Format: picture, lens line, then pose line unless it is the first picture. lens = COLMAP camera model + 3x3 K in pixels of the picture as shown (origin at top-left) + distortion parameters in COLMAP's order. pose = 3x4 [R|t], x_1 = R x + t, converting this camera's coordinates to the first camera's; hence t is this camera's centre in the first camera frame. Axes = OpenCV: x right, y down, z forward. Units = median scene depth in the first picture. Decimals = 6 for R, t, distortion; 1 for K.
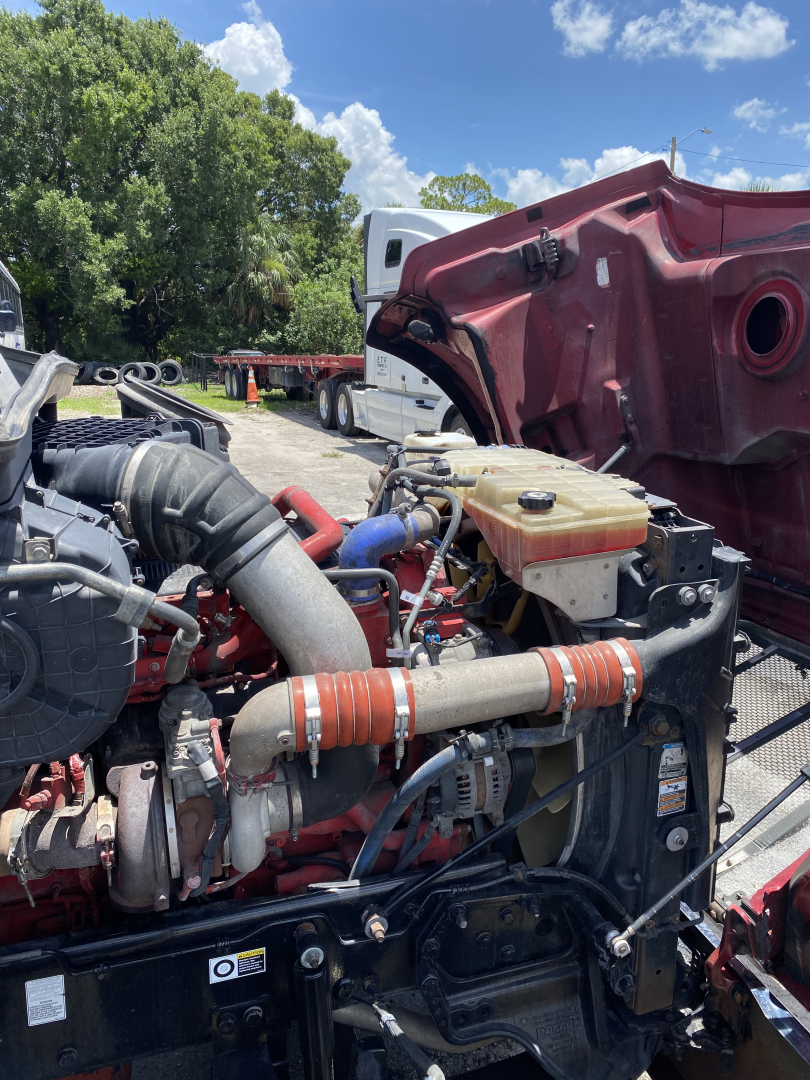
lens RADIAL K [[820.7, 0, 406.2], [0, 820.7, 541.3], [0, 0, 1]] dist [0.014241, -0.023385]
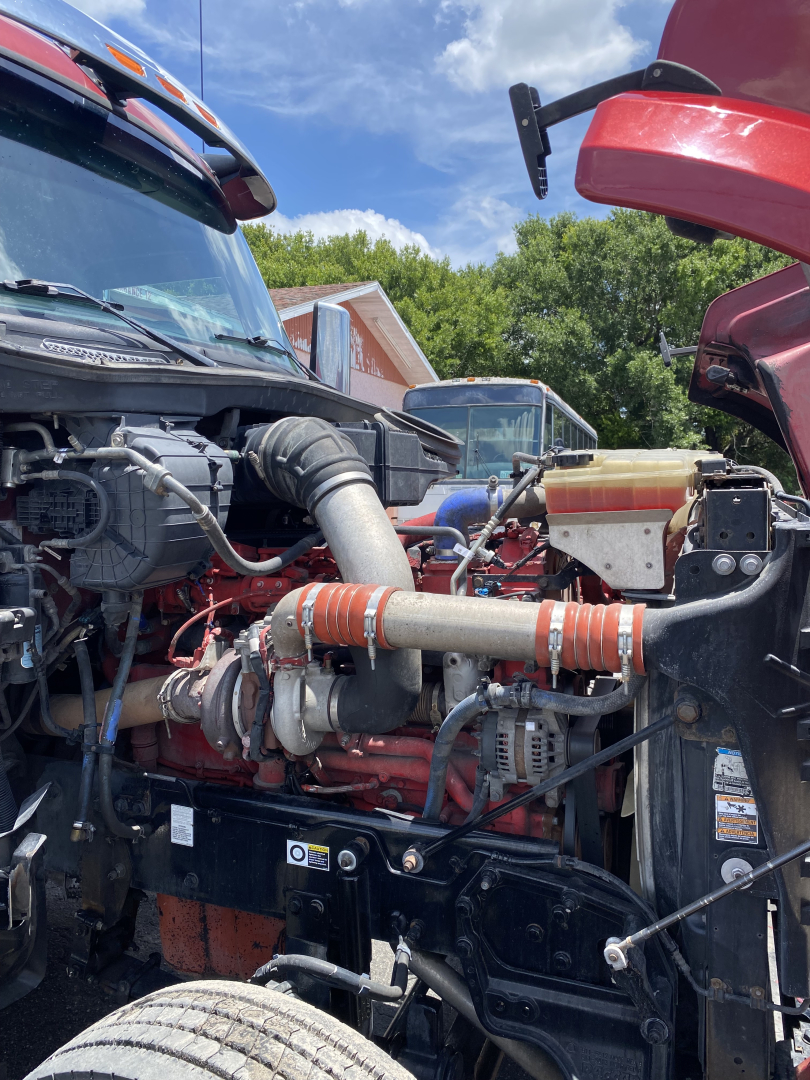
lens RADIAL K [[820.7, 0, 408.3], [0, 820.7, 539.8], [0, 0, 1]] dist [0.014241, -0.023385]
pose [[0.772239, 0.034622, -0.634389, 0.601234], [-0.149221, 0.980466, -0.128137, 0.192115], [0.617560, 0.193617, 0.762320, 0.100406]]
